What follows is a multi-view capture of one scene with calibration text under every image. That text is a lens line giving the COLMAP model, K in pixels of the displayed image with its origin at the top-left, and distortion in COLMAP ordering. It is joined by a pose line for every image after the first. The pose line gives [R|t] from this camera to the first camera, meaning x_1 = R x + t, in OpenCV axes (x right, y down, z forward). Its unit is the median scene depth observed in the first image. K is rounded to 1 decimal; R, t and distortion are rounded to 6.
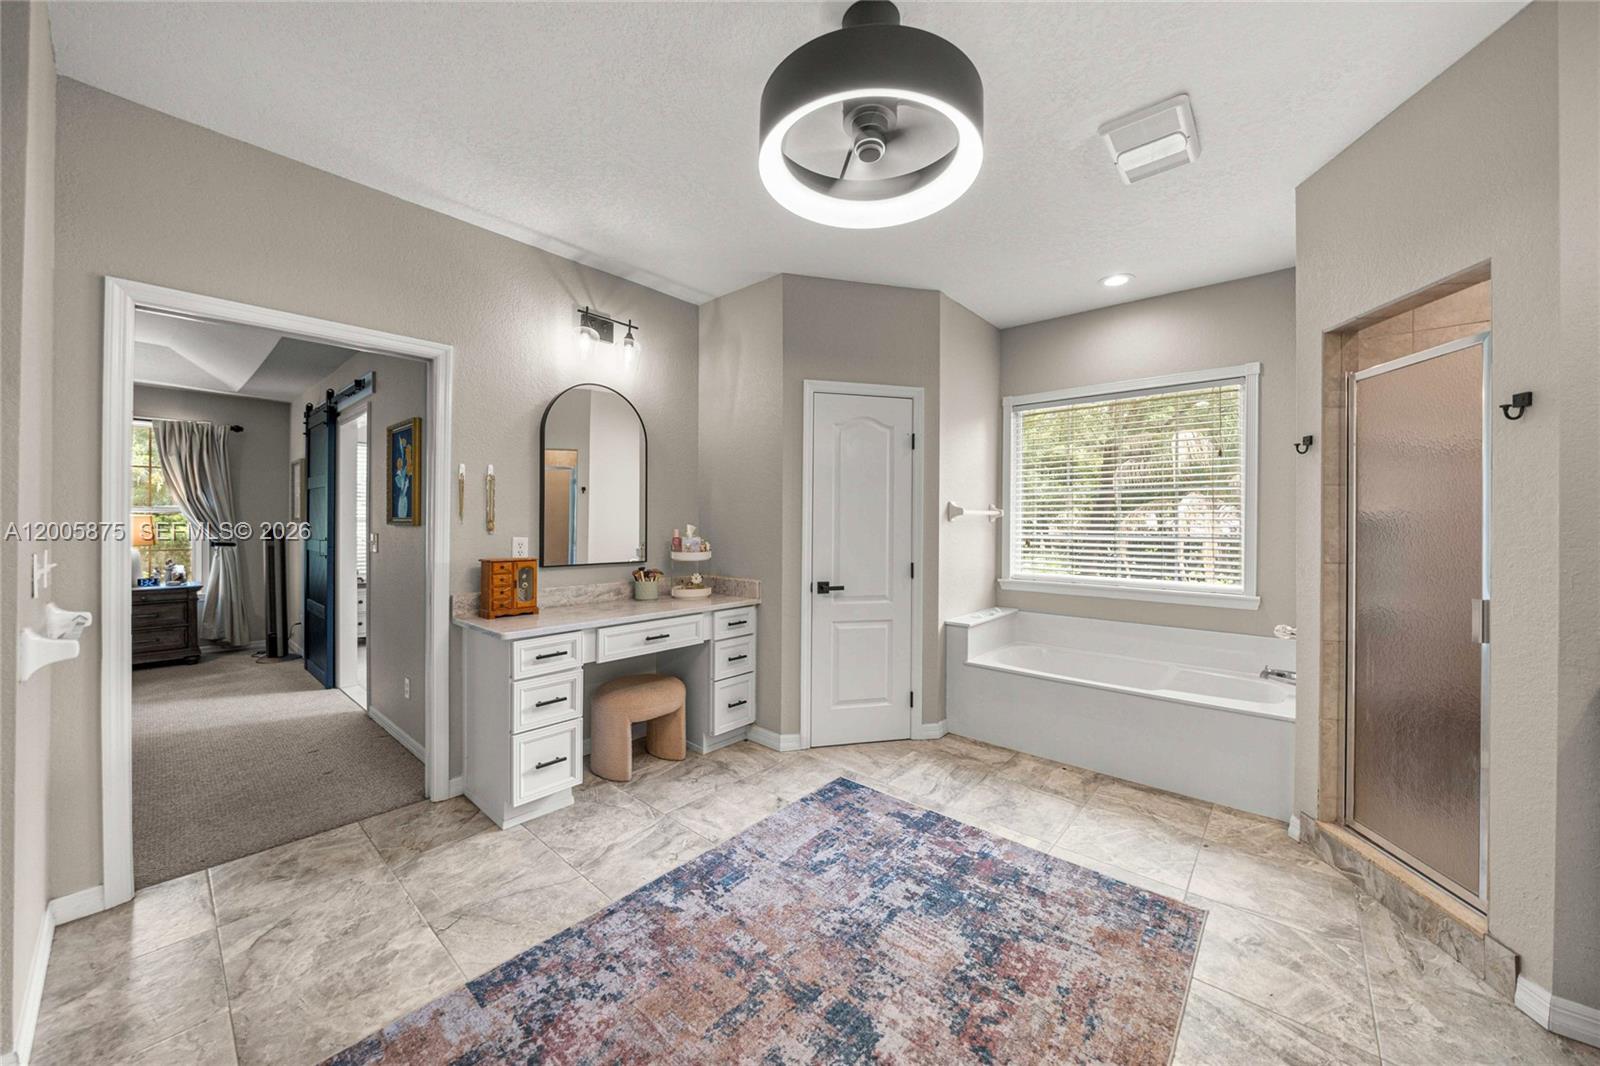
lens RADIAL K [[572.5, 0, 792.7], [0, 572.5, 526.7], [0, 0, 1]] dist [0.009488, -0.006544]
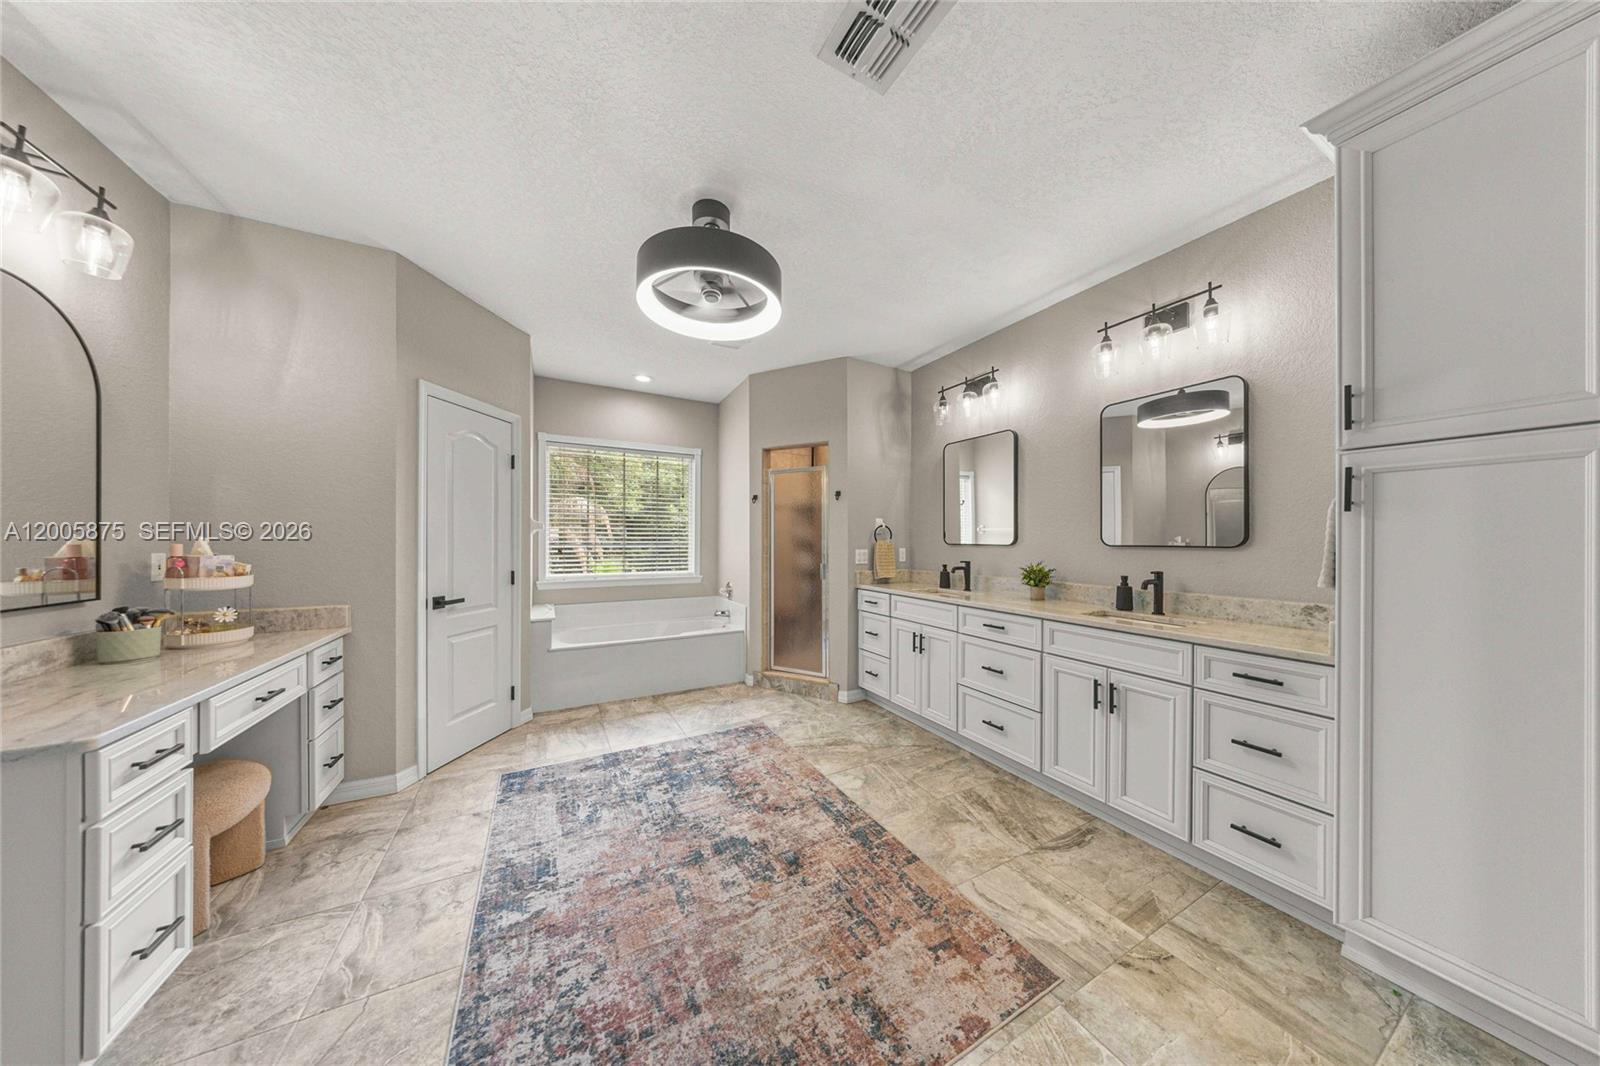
lens RADIAL K [[468.5, 0, 795.9], [0, 468.5, 549.1], [0, 0, 1]] dist [0.000117, 0.000009]
pose [[0.362202, -0.024201, 0.931785, -0.609136], [0.010063, 0.999706, 0.022053, 0.007162], [-0.932045, 0.001389, 0.362339, 0.209857]]
